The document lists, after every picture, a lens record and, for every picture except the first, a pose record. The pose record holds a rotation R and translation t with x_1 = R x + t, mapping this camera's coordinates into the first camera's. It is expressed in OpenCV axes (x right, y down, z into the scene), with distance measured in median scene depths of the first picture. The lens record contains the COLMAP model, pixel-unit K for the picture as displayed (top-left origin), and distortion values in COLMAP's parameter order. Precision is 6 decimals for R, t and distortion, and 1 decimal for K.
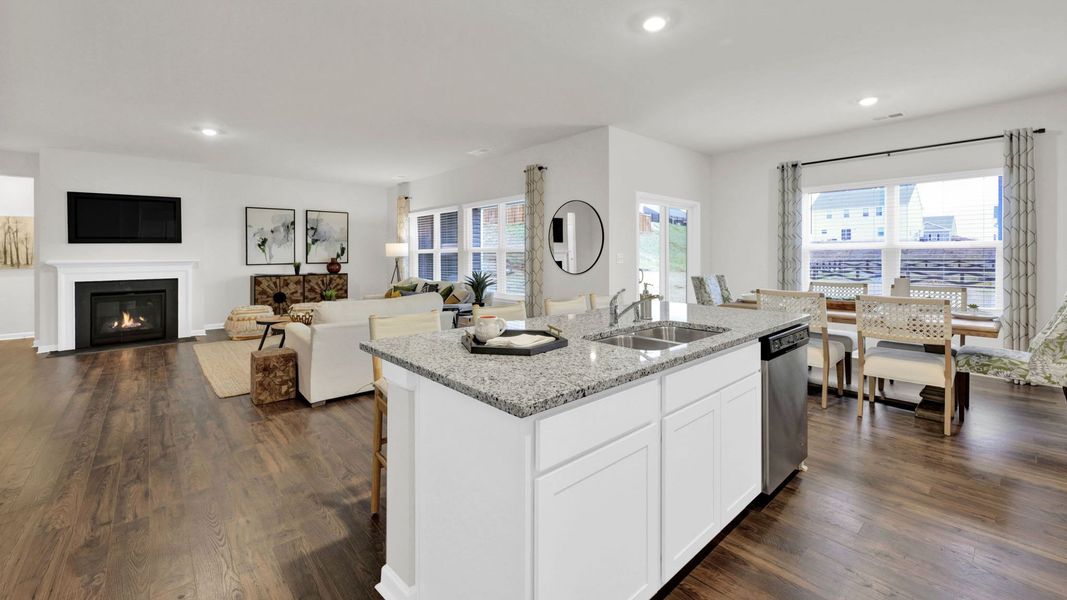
lens RADIAL K [[438.9, 0, 534.9], [0, 438.9, 251.1], [0, 0, 1]] dist [0.025601, 0.000041]
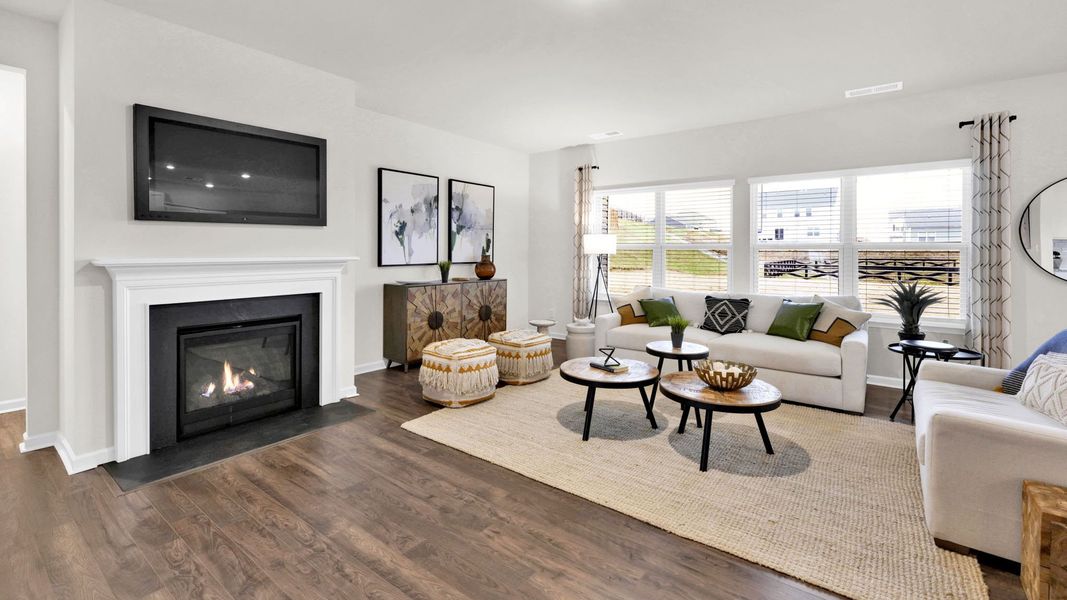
lens RADIAL K [[464.0, 0, 534.5], [0, 464.0, 249.8], [0, 0, 1]] dist [0.027803, -0.000153]
pose [[0.985632, 0.005217, 0.168827, -0.538626], [-0.005689, 0.999981, 0.002310, 0.006333], [-0.168812, -0.003238, 0.985643, 0.345249]]
